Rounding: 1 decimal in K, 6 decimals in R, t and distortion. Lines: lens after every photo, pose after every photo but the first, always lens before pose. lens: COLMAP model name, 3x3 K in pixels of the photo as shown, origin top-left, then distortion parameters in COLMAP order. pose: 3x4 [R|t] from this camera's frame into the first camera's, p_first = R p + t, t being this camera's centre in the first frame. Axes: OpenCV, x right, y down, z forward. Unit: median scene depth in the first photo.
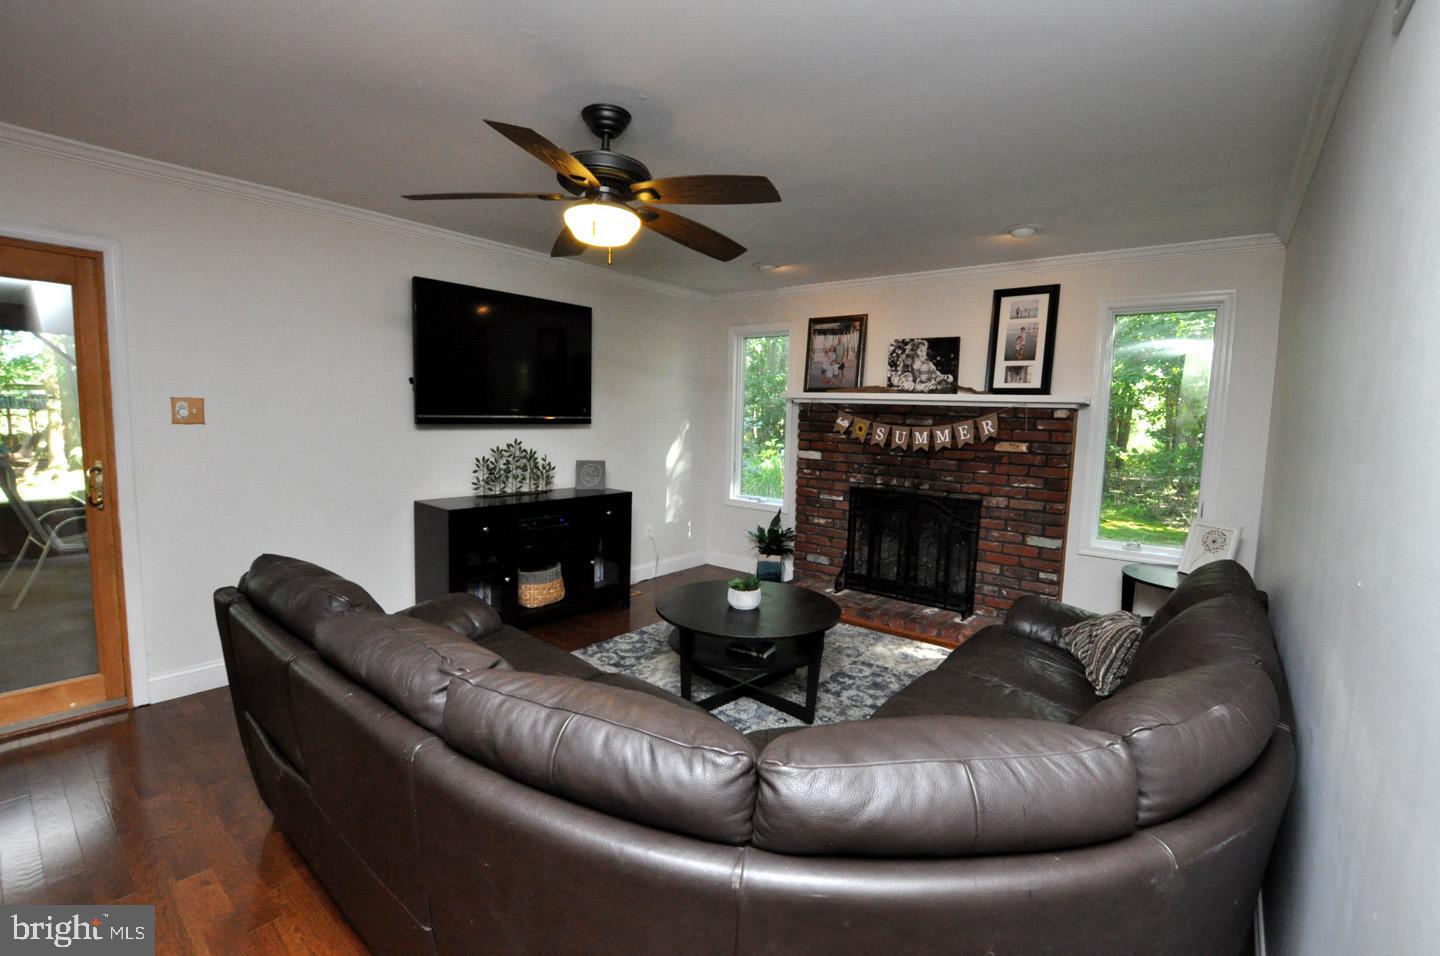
lens RADIAL K [[641.1, 0, 724.0], [0, 641.1, 476.9], [0, 0, 1]] dist [-0.034218, 0.004752]
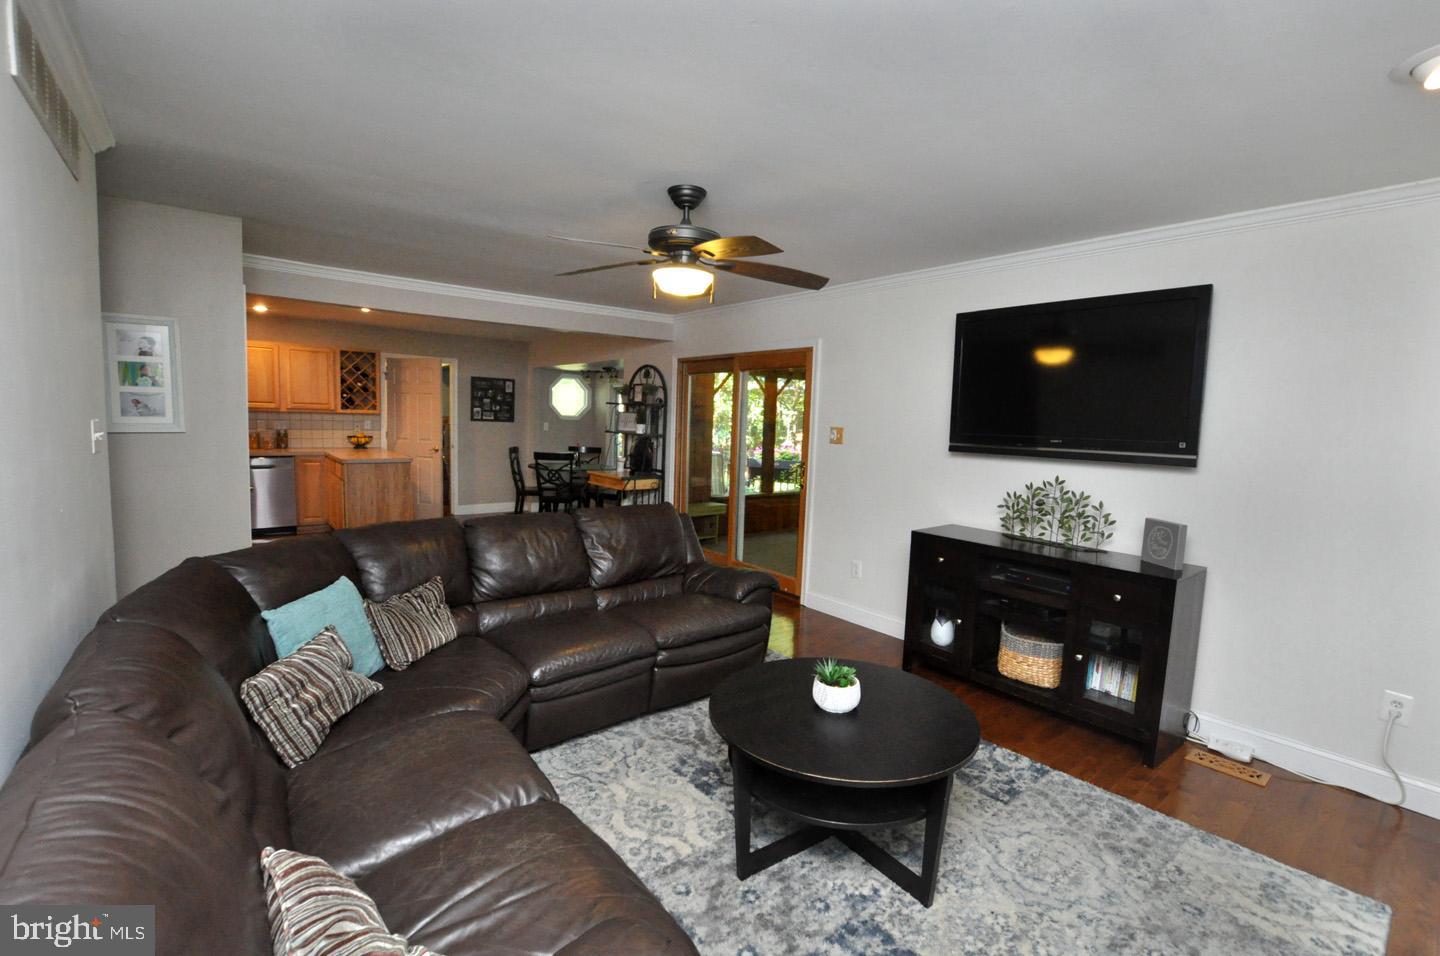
lens RADIAL K [[641.1, 0, 724.0], [0, 641.1, 476.9], [0, 0, 1]] dist [-0.034218, 0.004752]
pose [[-0.205118, 0.041987, -0.977836, 0.558622], [-0.147070, 0.986413, 0.073206, -0.056296], [0.967625, 0.158826, -0.196156, 0.750917]]
